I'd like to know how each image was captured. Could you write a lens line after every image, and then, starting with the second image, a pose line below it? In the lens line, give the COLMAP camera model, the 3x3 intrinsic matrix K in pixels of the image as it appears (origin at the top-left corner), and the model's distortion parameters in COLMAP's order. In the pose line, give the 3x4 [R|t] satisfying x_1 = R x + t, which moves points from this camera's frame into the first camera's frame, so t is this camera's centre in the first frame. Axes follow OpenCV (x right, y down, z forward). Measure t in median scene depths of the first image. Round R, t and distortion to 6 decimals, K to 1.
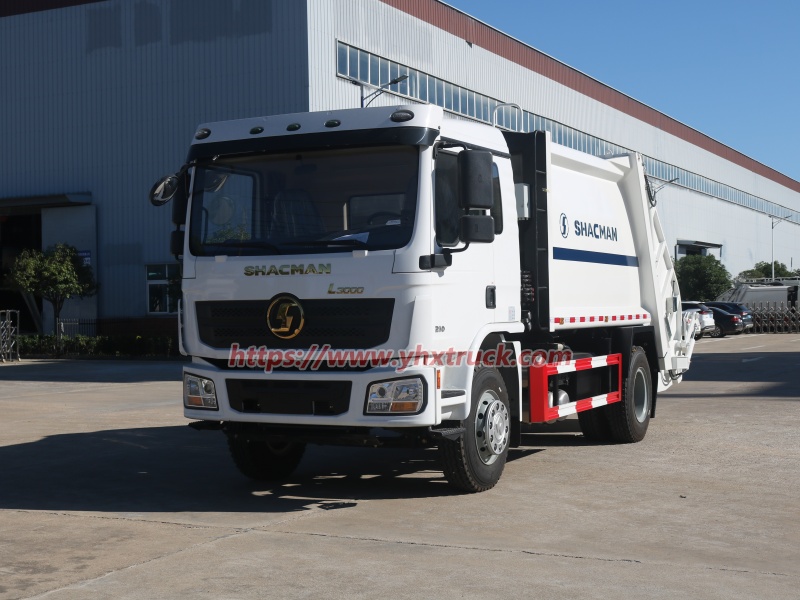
lens RADIAL K [[1288.0, 0, 400.0], [0, 1288.0, 300.0], [0, 0, 1]] dist [-0.003841, -0.035036]
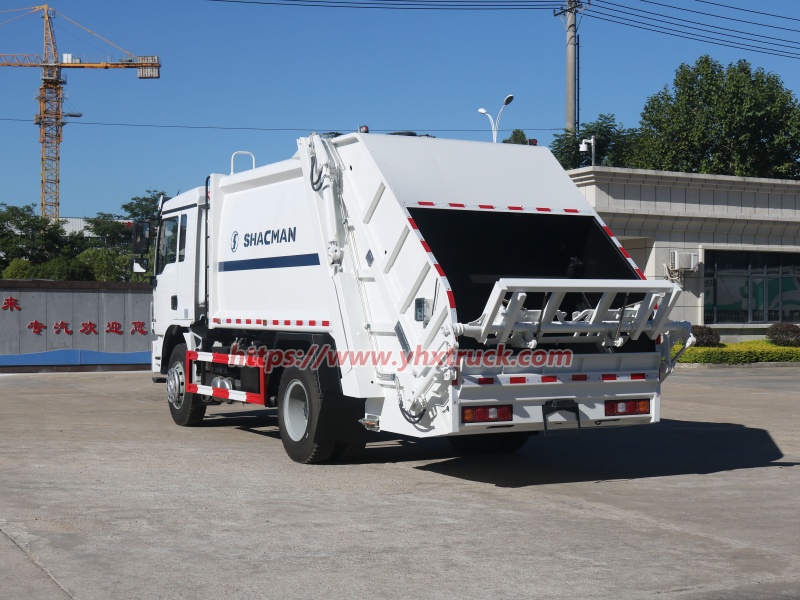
lens RADIAL K [[1258.6, 0, 355.4], [0, 1258.6, 302.4], [0, 0, 1]] dist [-0.219667, 0.985295]
pose [[-0.599922, 0.008060, -0.800018, 0.704347], [0.011056, 0.999937, 0.001784, -0.001604], [0.799982, -0.007775, -0.599974, 1.271289]]
